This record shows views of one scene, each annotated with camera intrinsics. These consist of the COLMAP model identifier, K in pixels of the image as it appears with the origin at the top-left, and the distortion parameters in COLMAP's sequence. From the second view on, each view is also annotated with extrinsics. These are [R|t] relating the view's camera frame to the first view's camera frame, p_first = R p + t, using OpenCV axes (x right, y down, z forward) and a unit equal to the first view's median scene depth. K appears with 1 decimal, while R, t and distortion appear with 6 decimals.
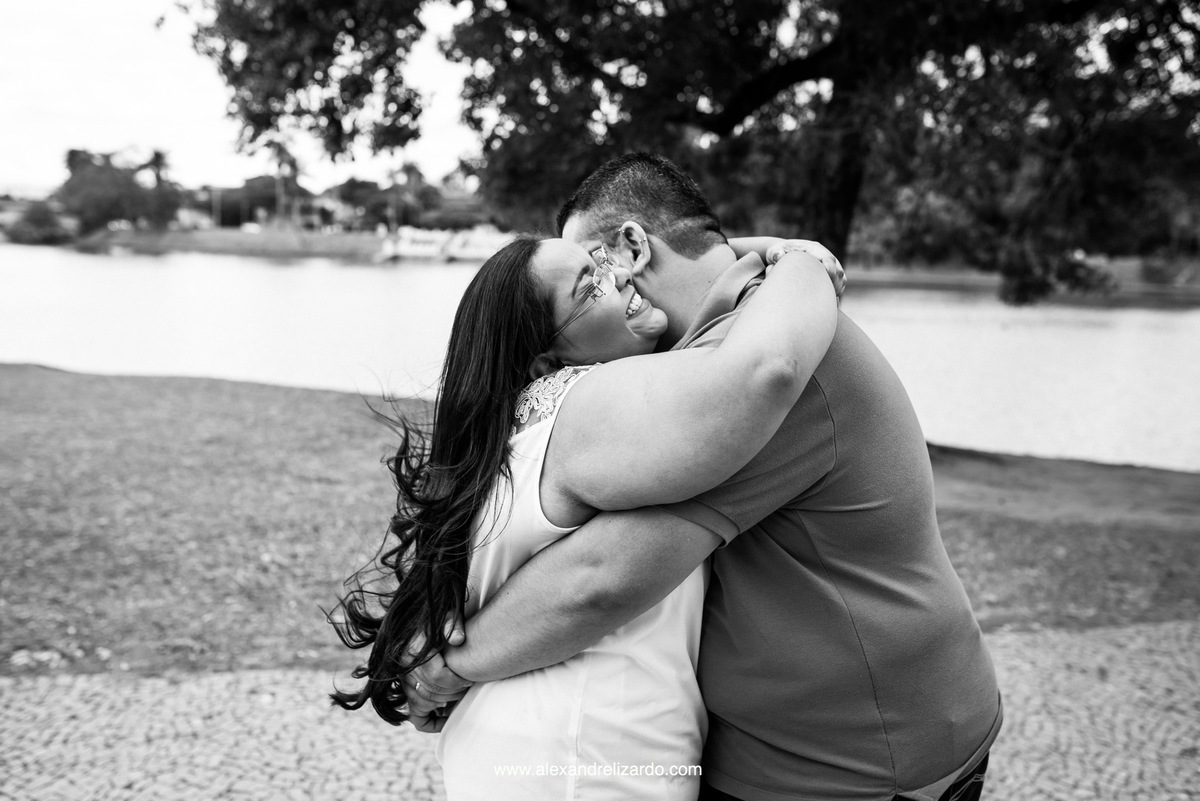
lens RADIAL K [[1173.8, 0, 602.6], [0, 1173.8, 402.9], [0, 0, 1]] dist [-0.040126, 0.000000]
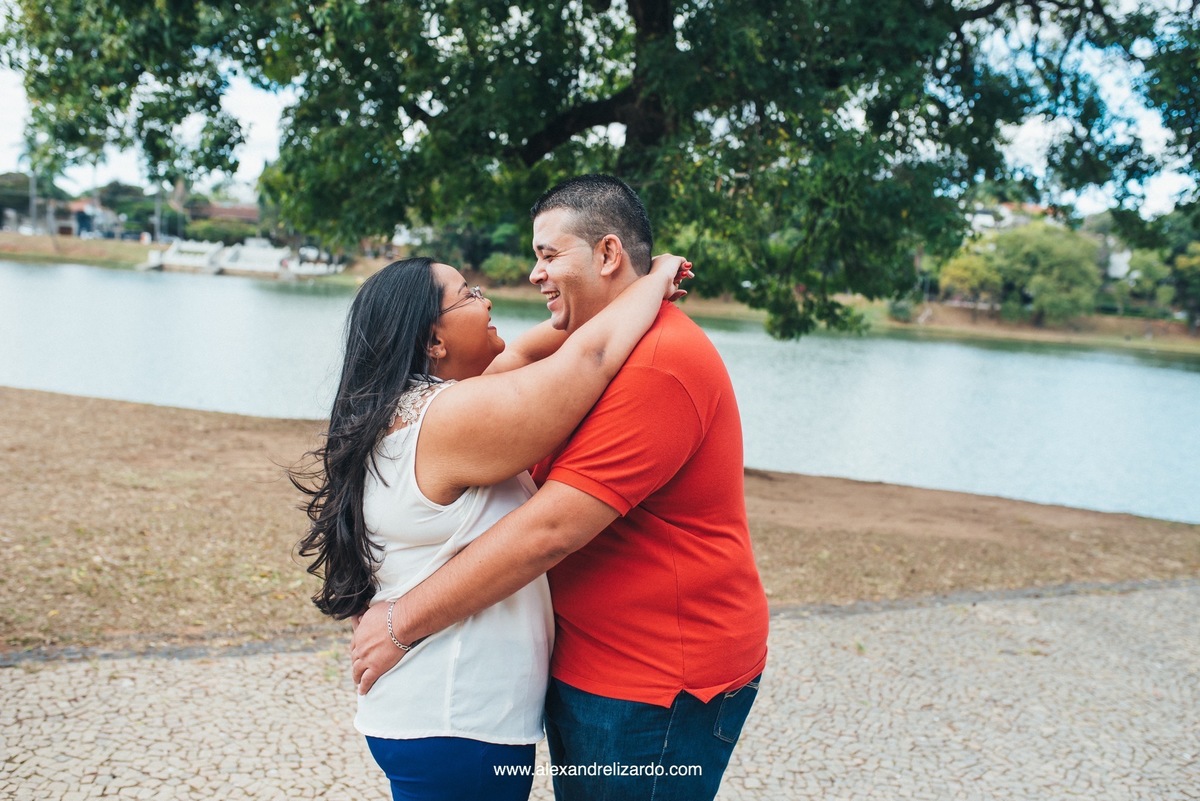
lens RADIAL K [[1173.8, 0, 606.8], [0, 1173.8, 402.4], [0, 0, 1]] dist [-0.040126, 0.000000]
pose [[0.979855, 0.023475, 0.198326, -0.054982], [-0.019491, 0.999568, -0.022017, 0.007815], [-0.198757, 0.017708, 0.979889, -0.103984]]
